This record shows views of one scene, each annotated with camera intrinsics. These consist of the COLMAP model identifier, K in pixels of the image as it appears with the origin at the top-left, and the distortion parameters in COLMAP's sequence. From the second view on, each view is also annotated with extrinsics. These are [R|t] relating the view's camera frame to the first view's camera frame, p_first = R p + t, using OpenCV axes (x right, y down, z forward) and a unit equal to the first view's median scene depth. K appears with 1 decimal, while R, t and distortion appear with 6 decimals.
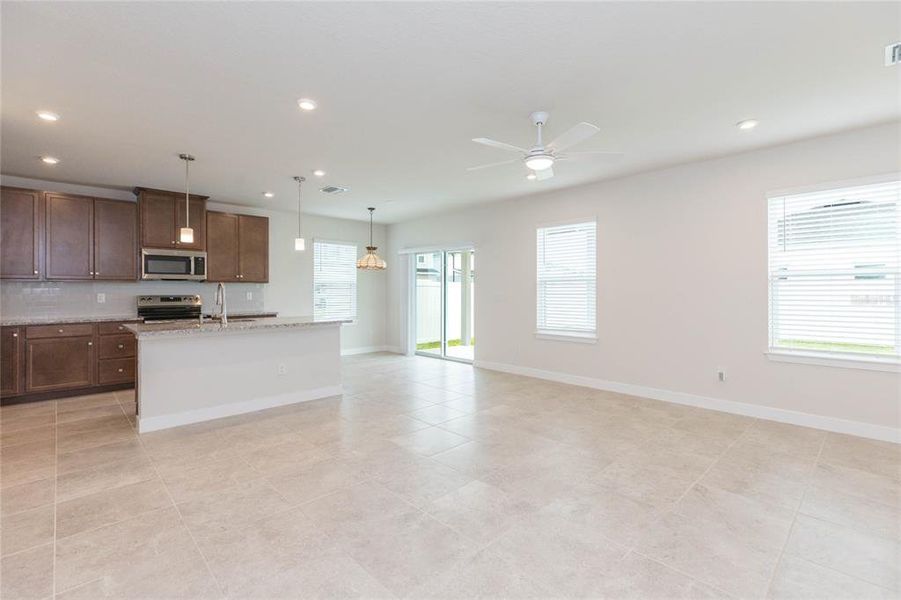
lens RADIAL K [[411.7, 0, 445.6], [0, 411.7, 294.5], [0, 0, 1]] dist [0.001014, 0.000132]
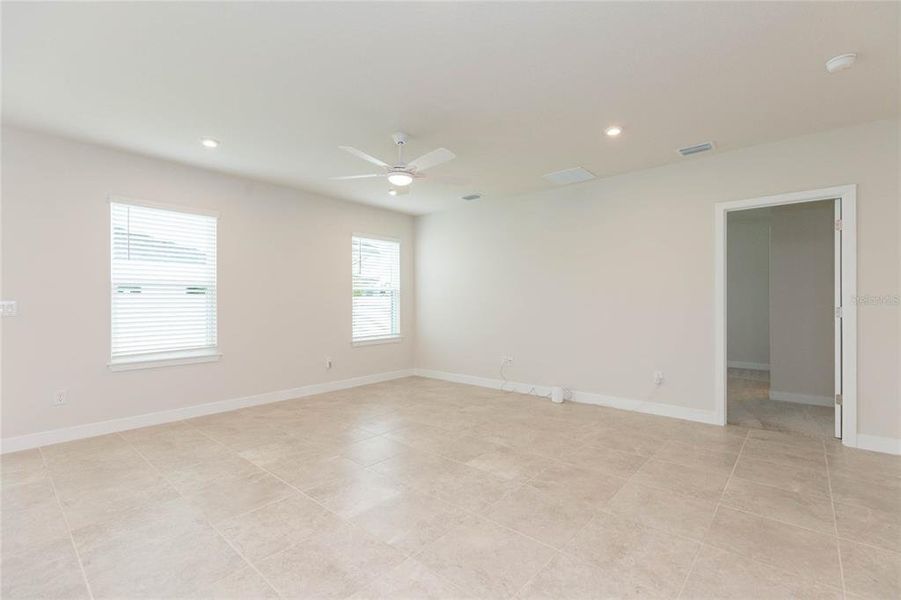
lens RADIAL K [[405.0, 0, 455.8], [0, 405.0, 302.0], [0, 0, 1]] dist [0.001003, 0.000079]
pose [[-0.104100, 0.004214, 0.994558, -0.592849], [0.016142, 0.999866, -0.002547, 0.008078], [-0.994436, 0.015789, -0.104154, 0.660166]]
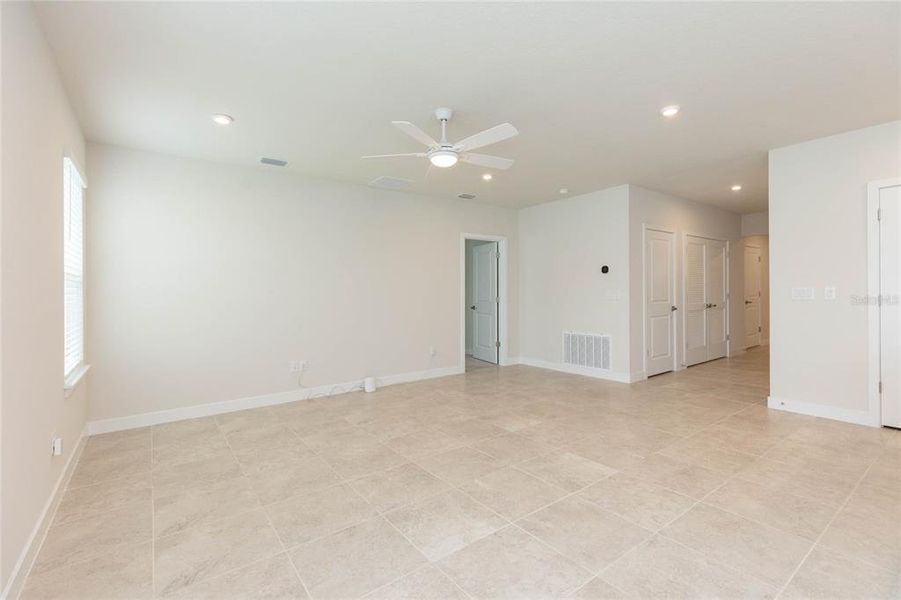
lens RADIAL K [[403.8, 0, 454.2], [0, 403.8, 292.4], [0, 0, 1]] dist [0.000505, -0.000057]
pose [[-0.994171, 0.016578, 0.106535, 0.067051], [0.017459, 0.999821, 0.007347, -0.005181], [-0.106394, 0.009164, -0.994282, 1.346265]]
